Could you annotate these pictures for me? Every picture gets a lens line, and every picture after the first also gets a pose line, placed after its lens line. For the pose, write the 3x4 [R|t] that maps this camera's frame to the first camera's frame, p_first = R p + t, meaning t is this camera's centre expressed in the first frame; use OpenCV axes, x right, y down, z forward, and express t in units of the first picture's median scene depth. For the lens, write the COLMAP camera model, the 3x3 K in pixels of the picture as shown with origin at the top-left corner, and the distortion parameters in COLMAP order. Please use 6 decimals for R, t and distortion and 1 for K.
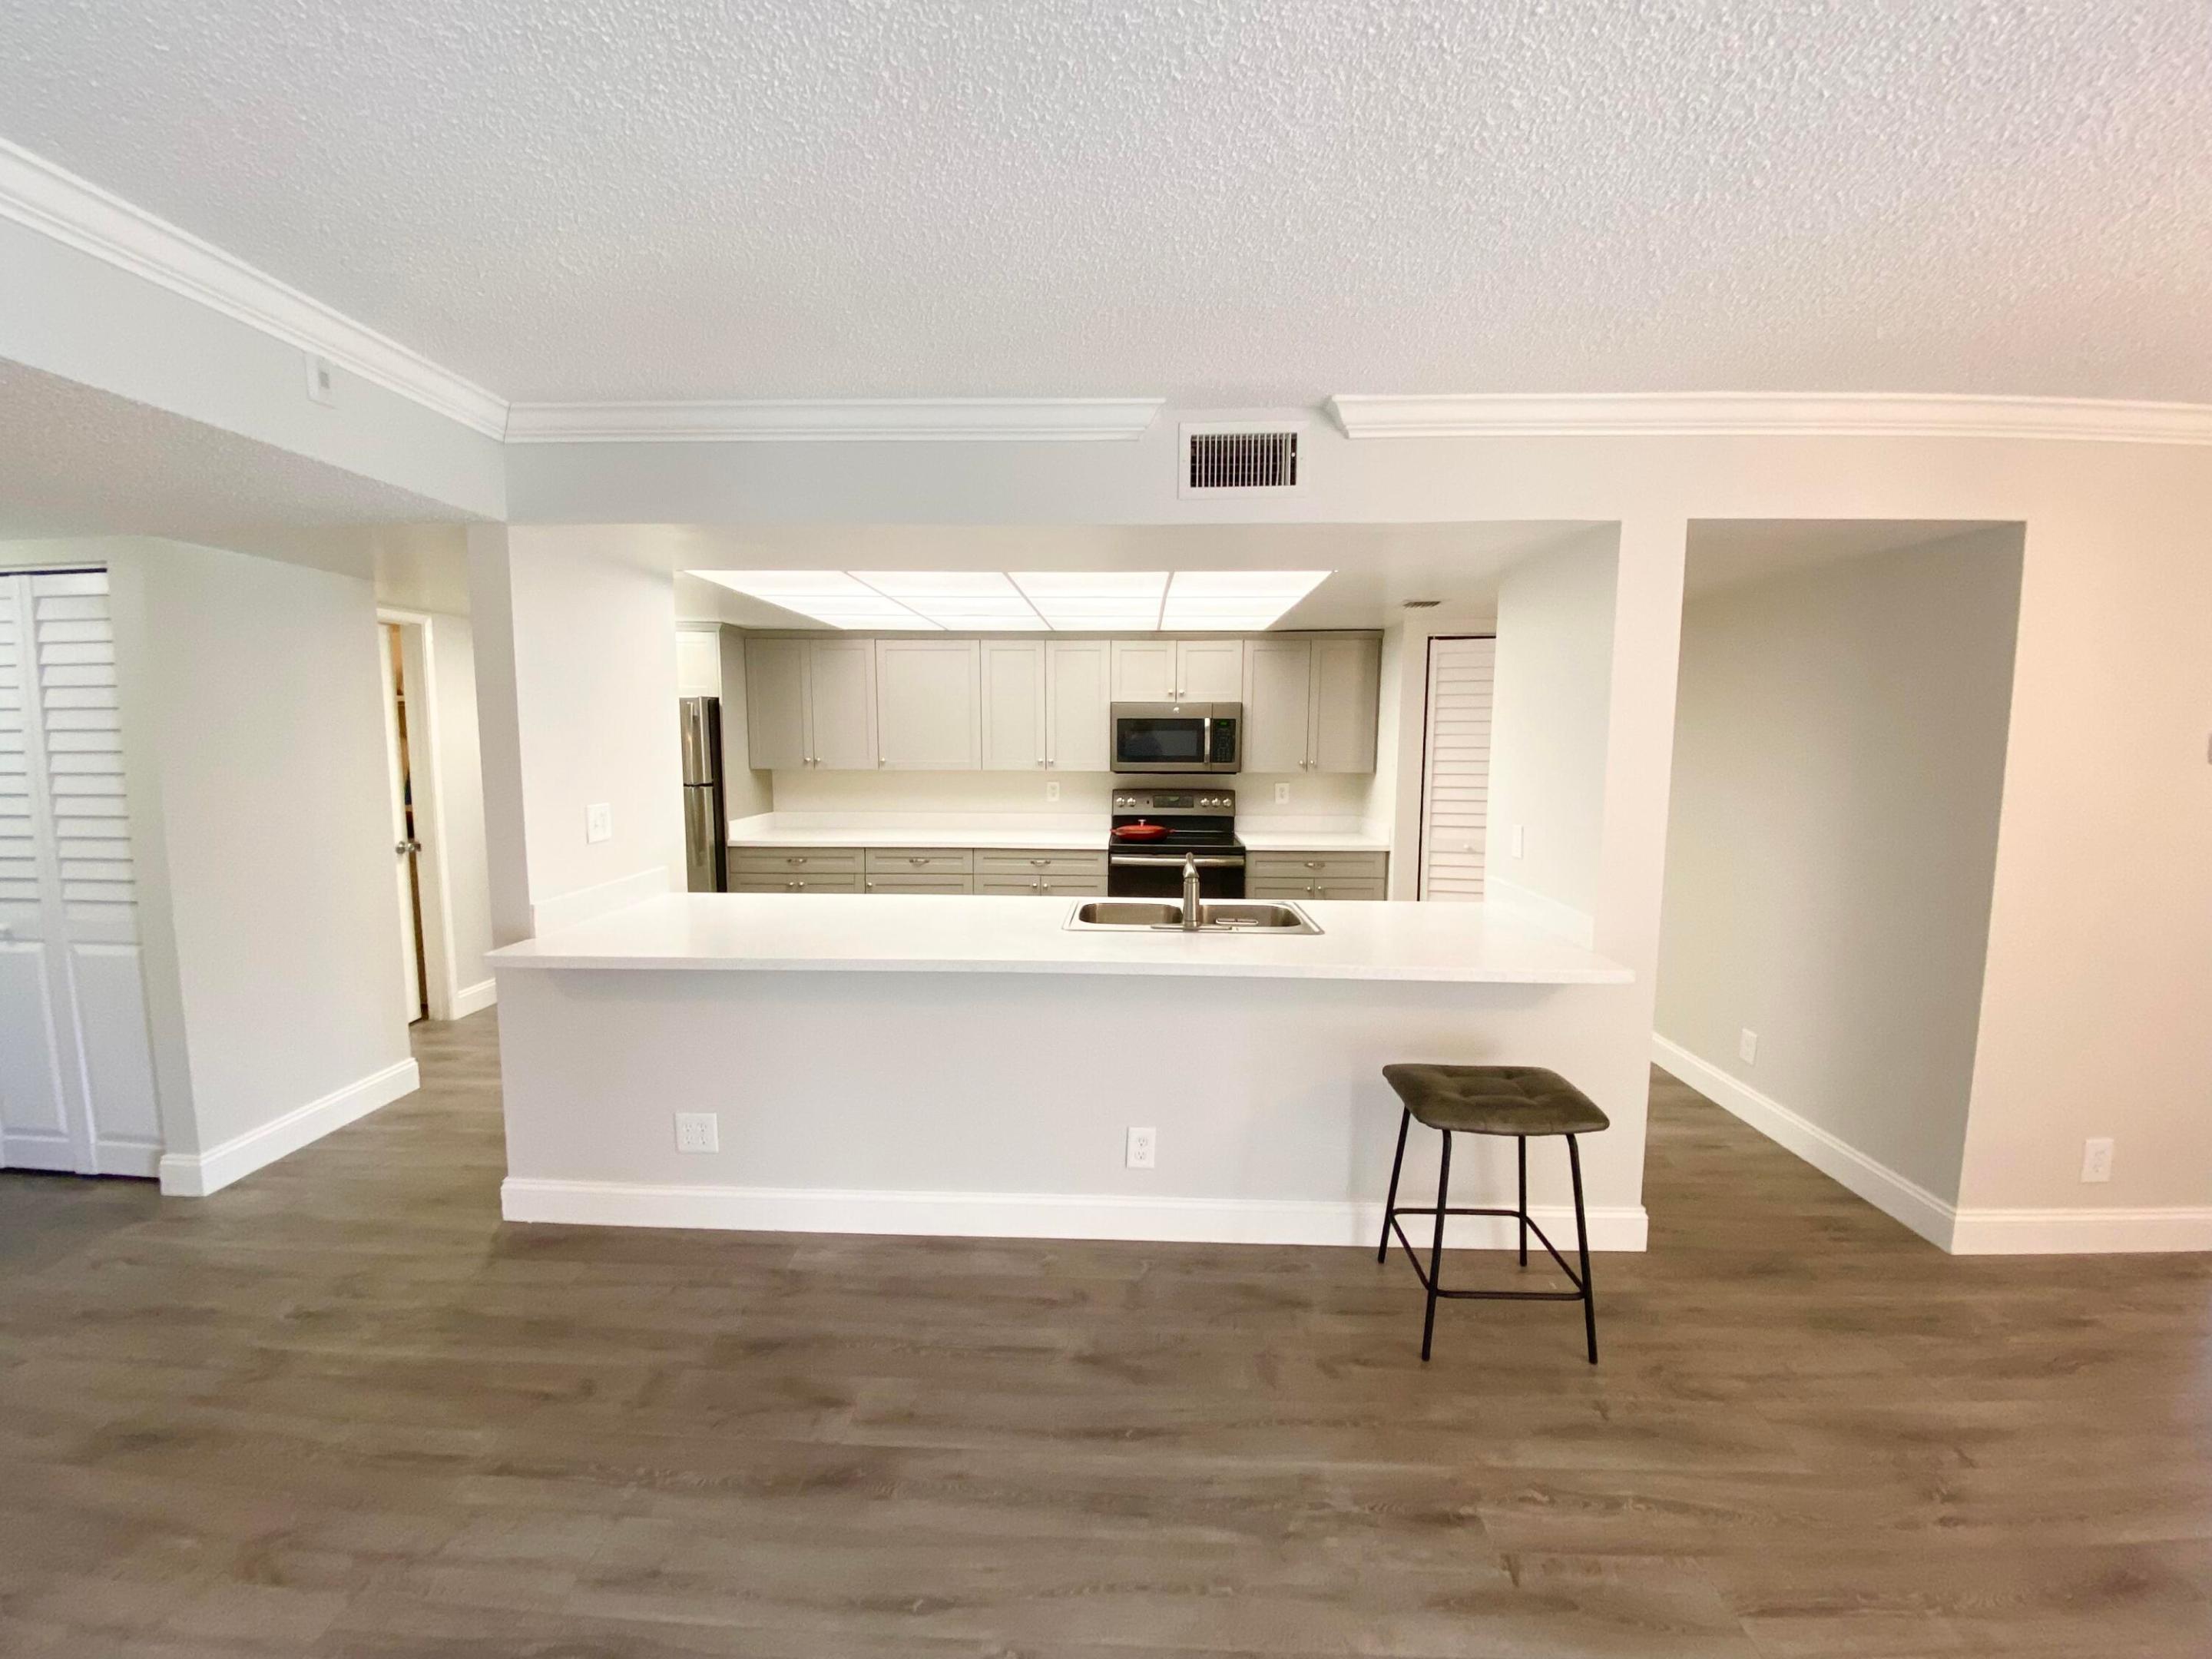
lens RADIAL K [[895.6, 0, 1101.0], [0, 895.6, 827.9], [0, 0, 1]] dist [-0.000199, -0.000130]
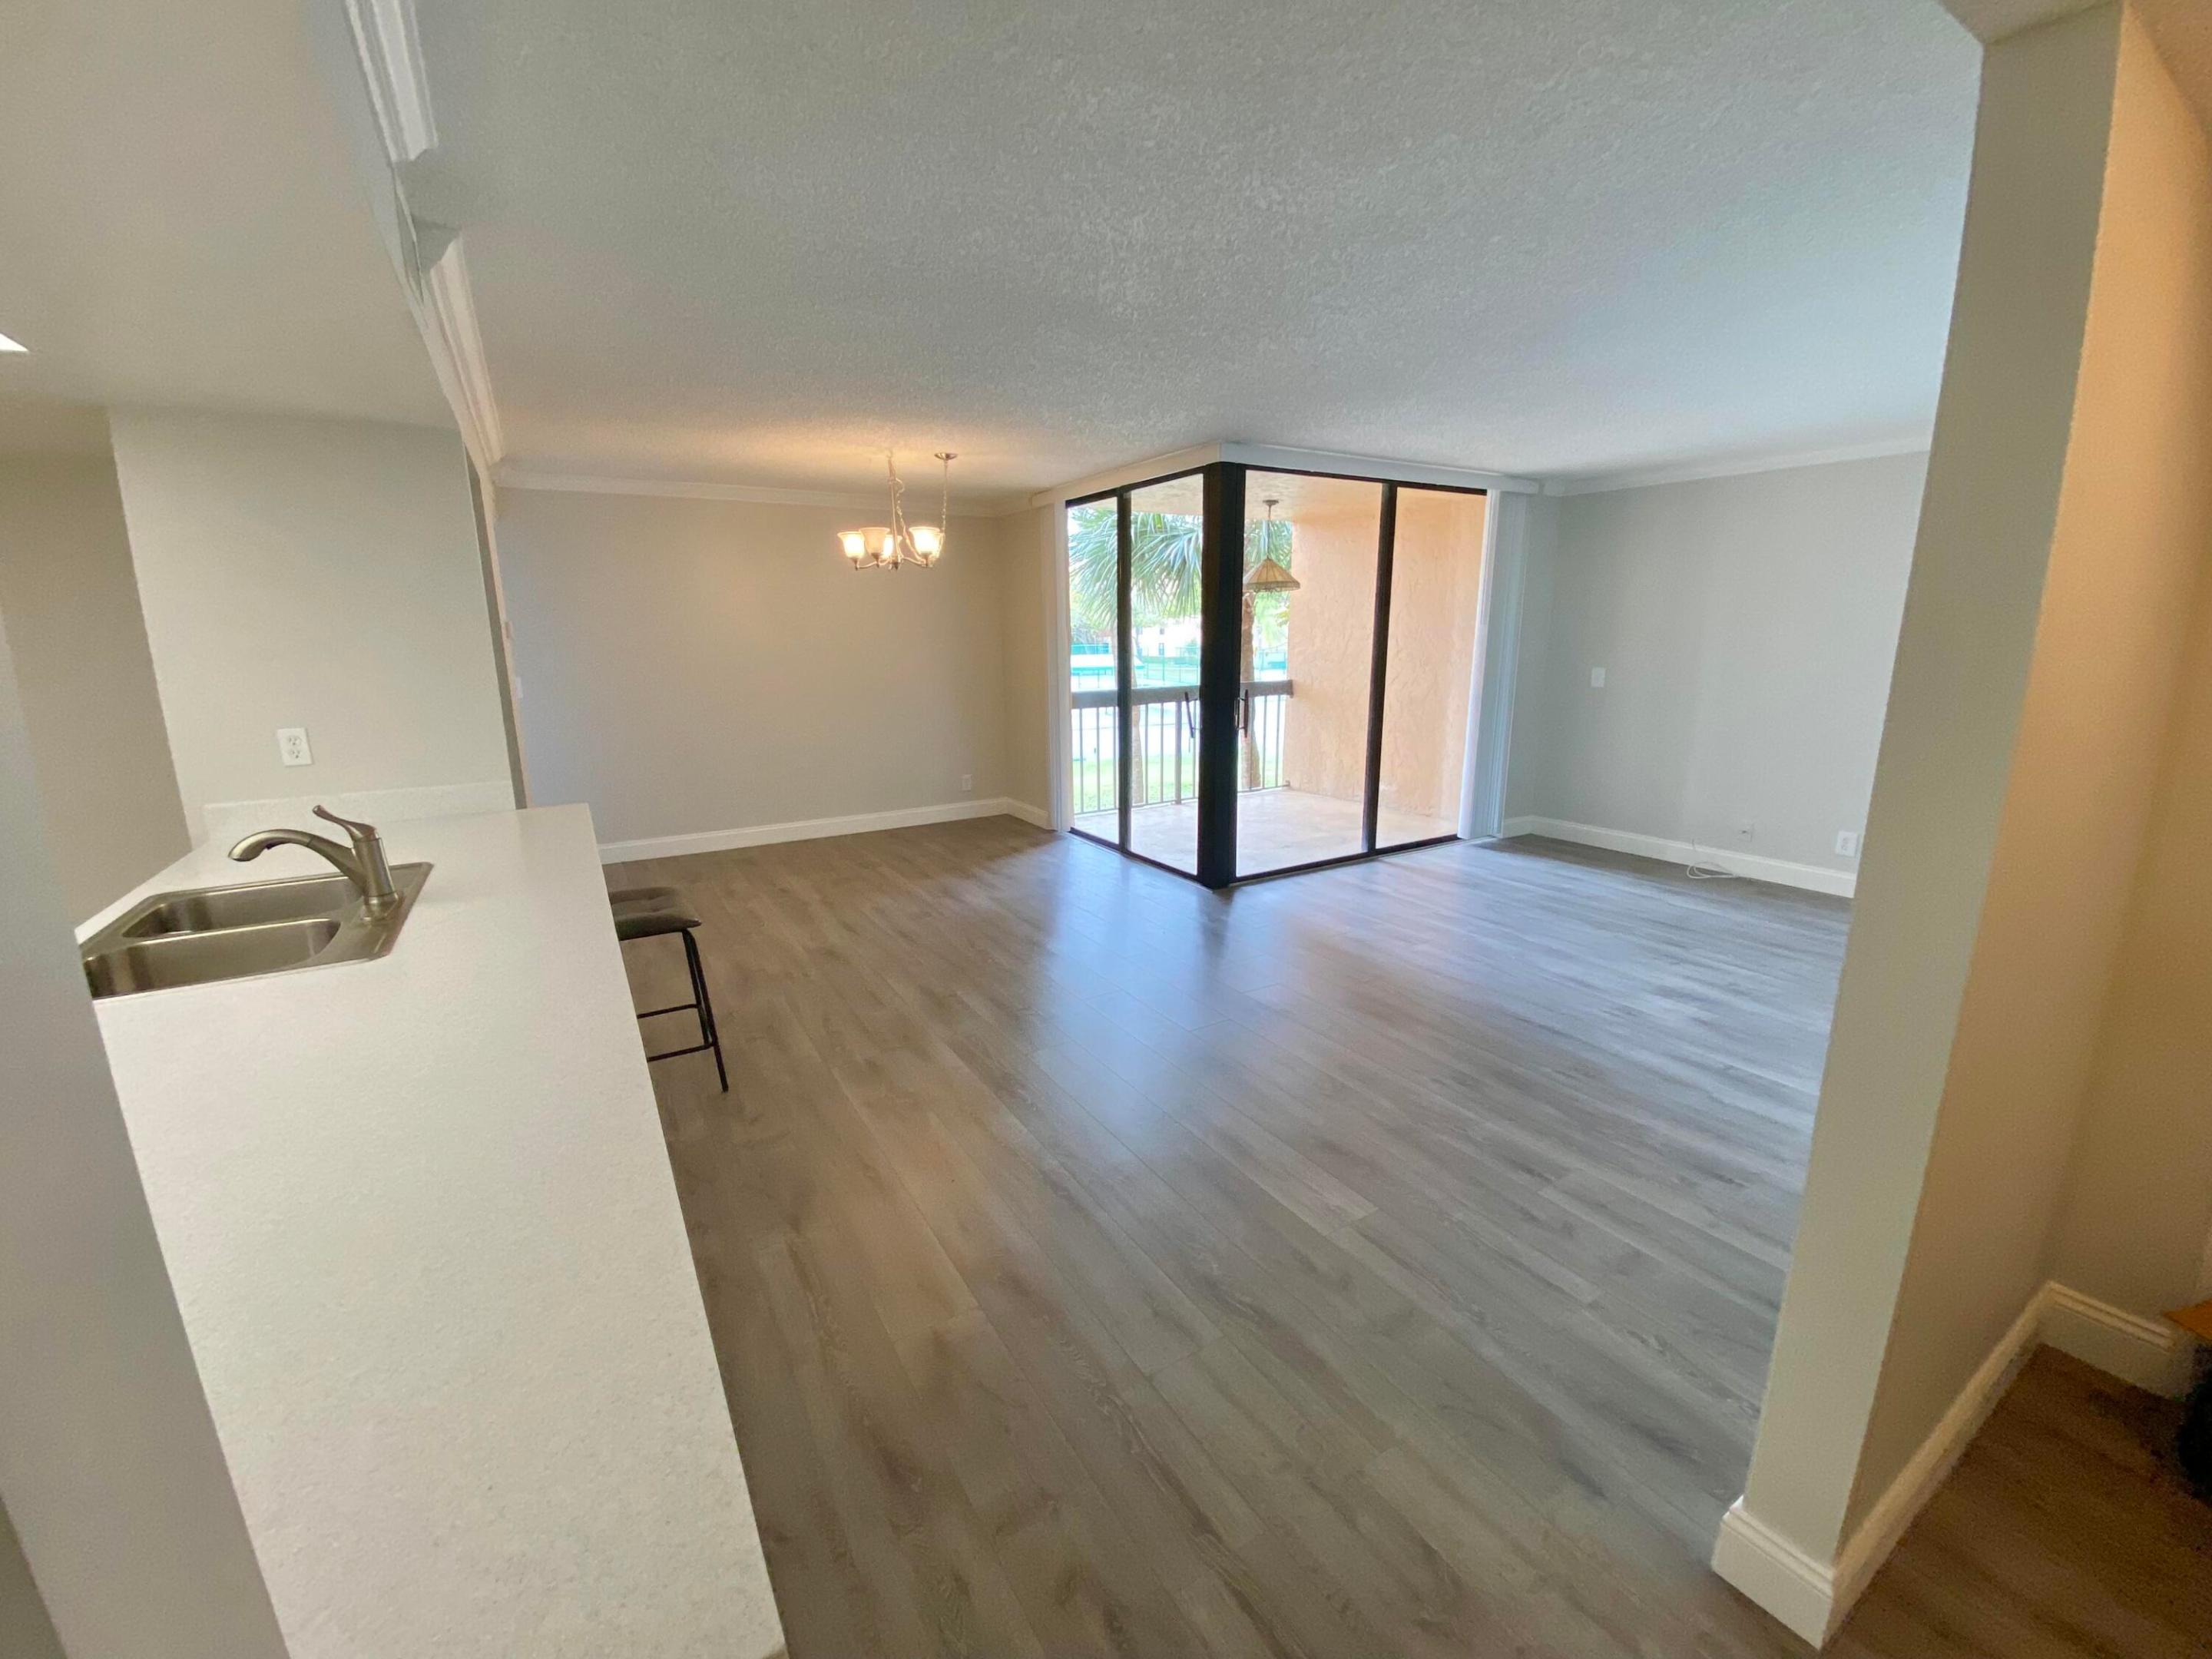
lens RADIAL K [[886.7, 0, 1115.3], [0, 886.7, 828.9], [0, 0, 1]] dist [0.001246, -0.000240]
pose [[-0.562182, -0.173903, 0.808523, -0.440297], [0.104423, 0.954891, 0.277992, -0.041636], [-0.820395, 0.240710, -0.518663, 0.503586]]
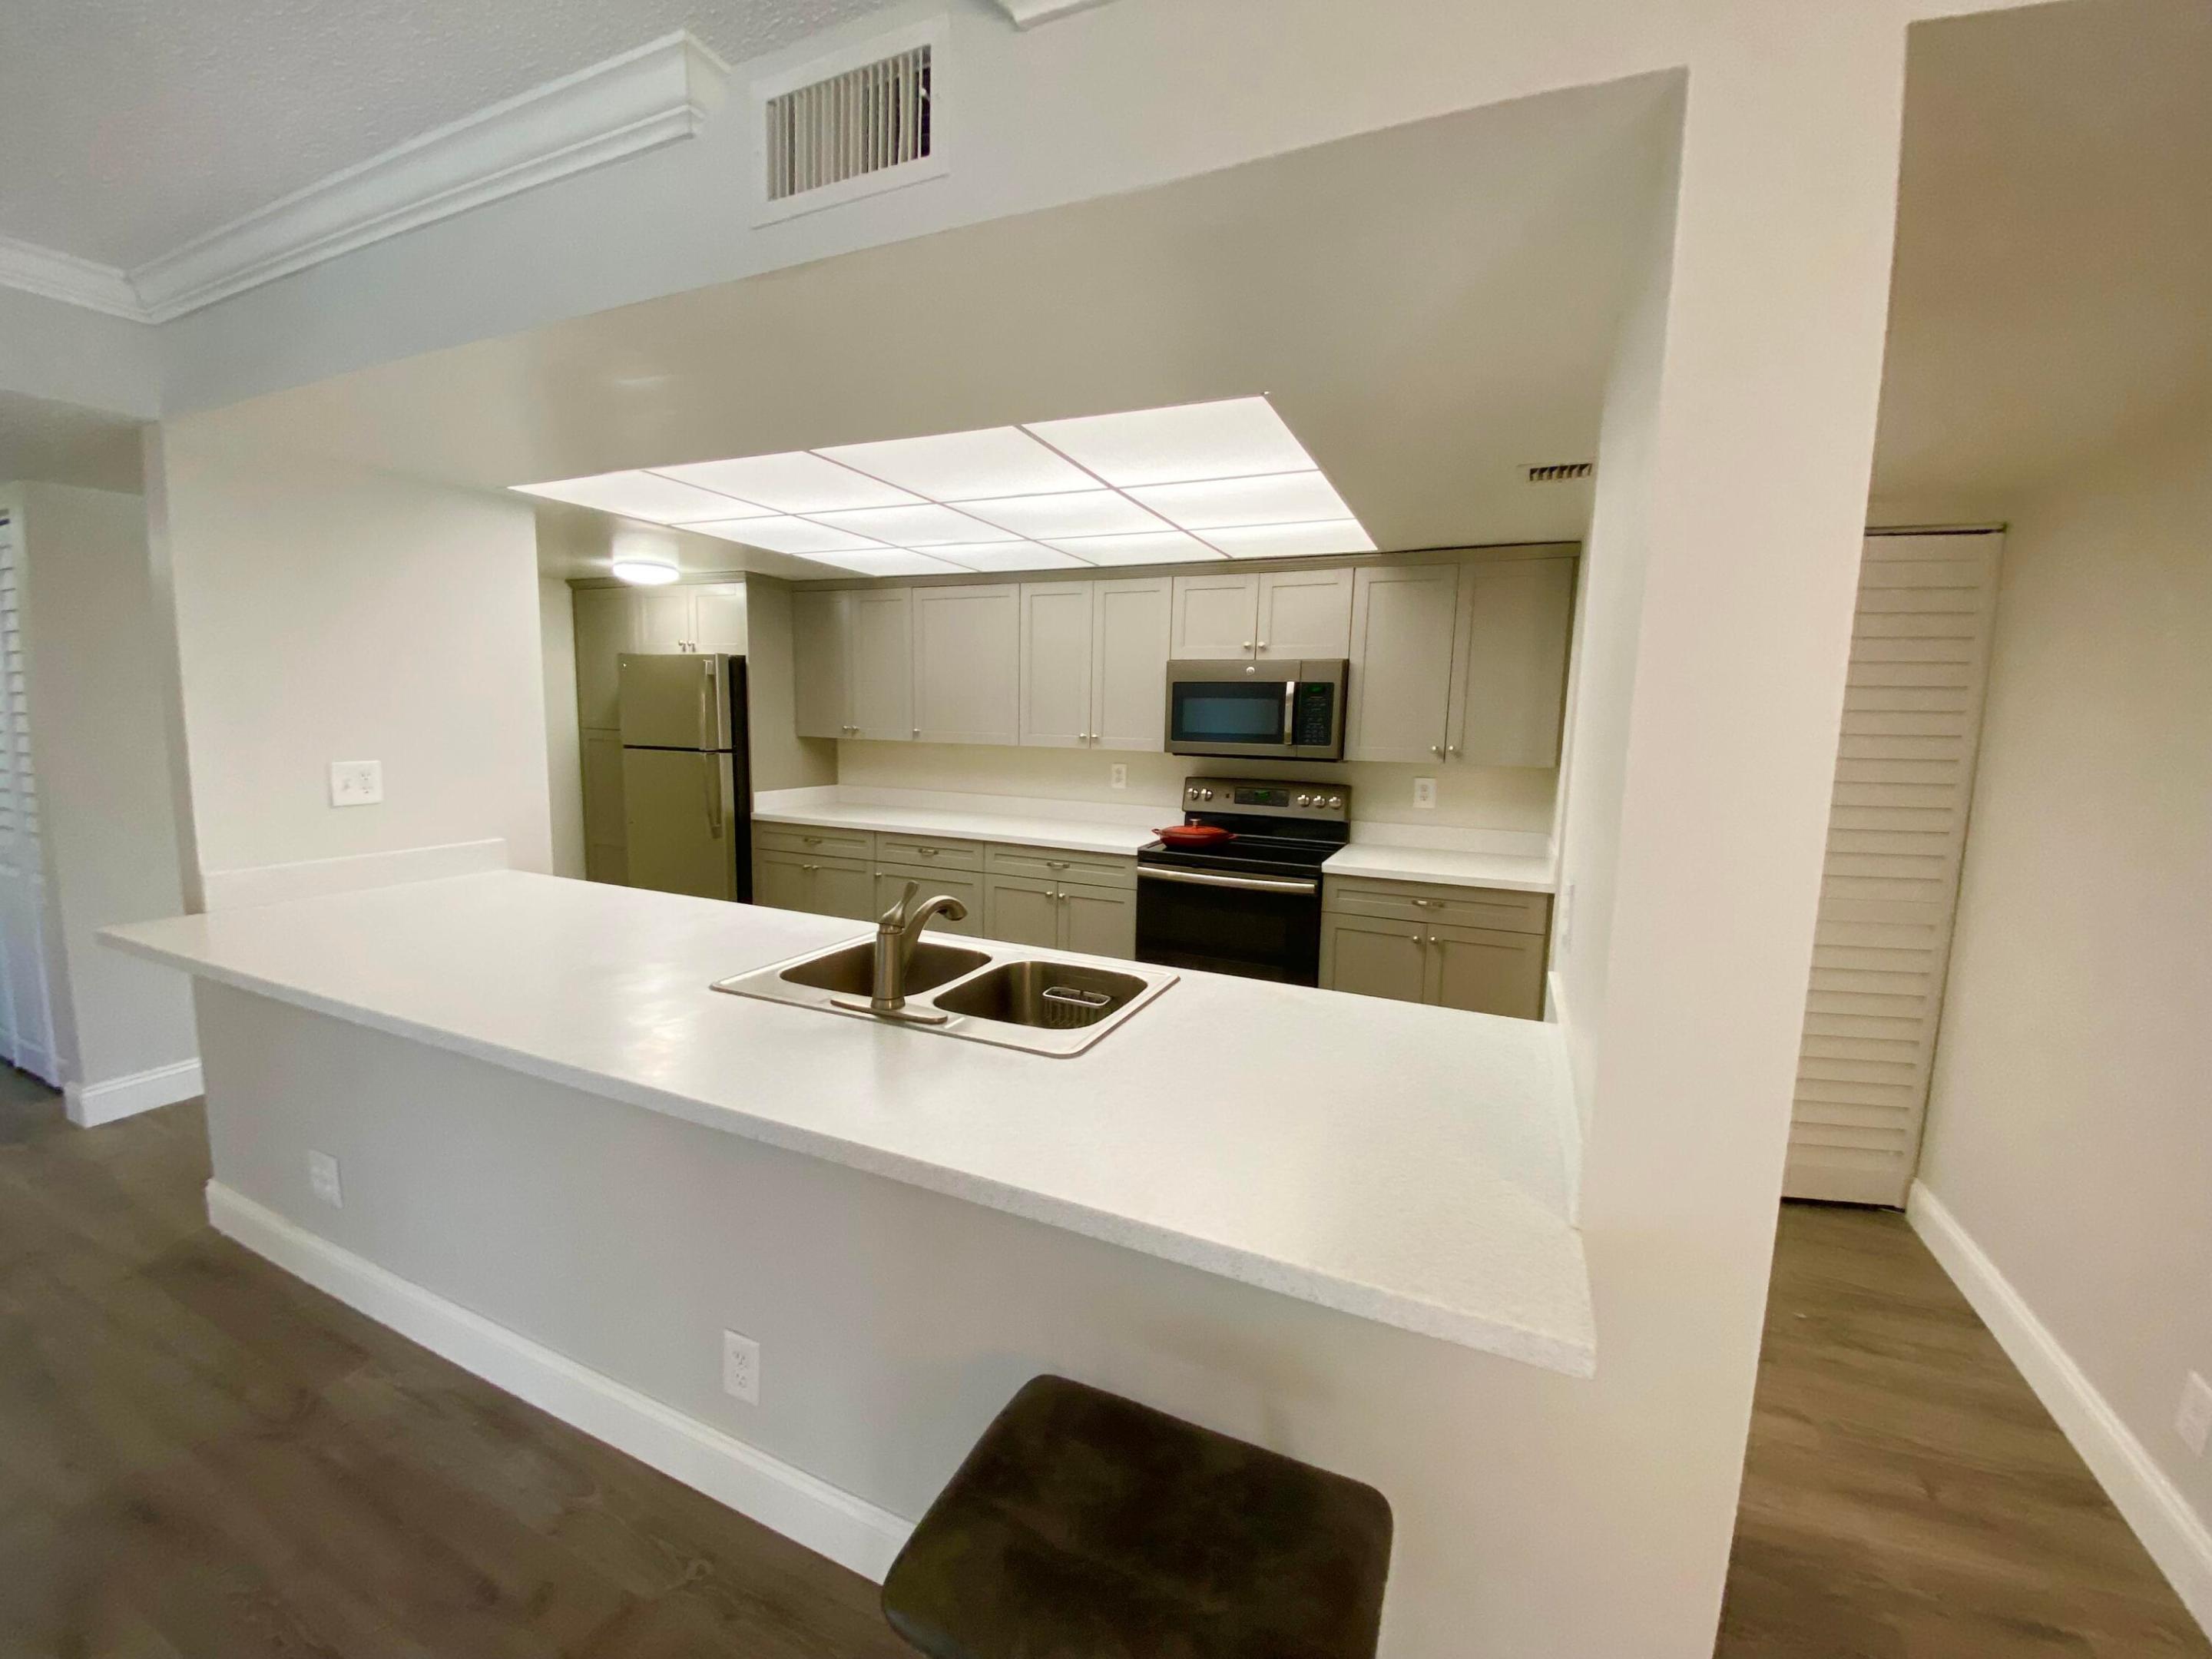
lens RADIAL K [[886.7, 0, 1115.3], [0, 886.7, 828.9], [0, 0, 1]] dist [0.001246, -0.000240]
pose [[0.923433, 0.066638, -0.377929, 0.263582], [-0.059891, 0.997766, 0.029592, -0.018644], [0.379057, -0.004691, 0.925362, 0.298484]]
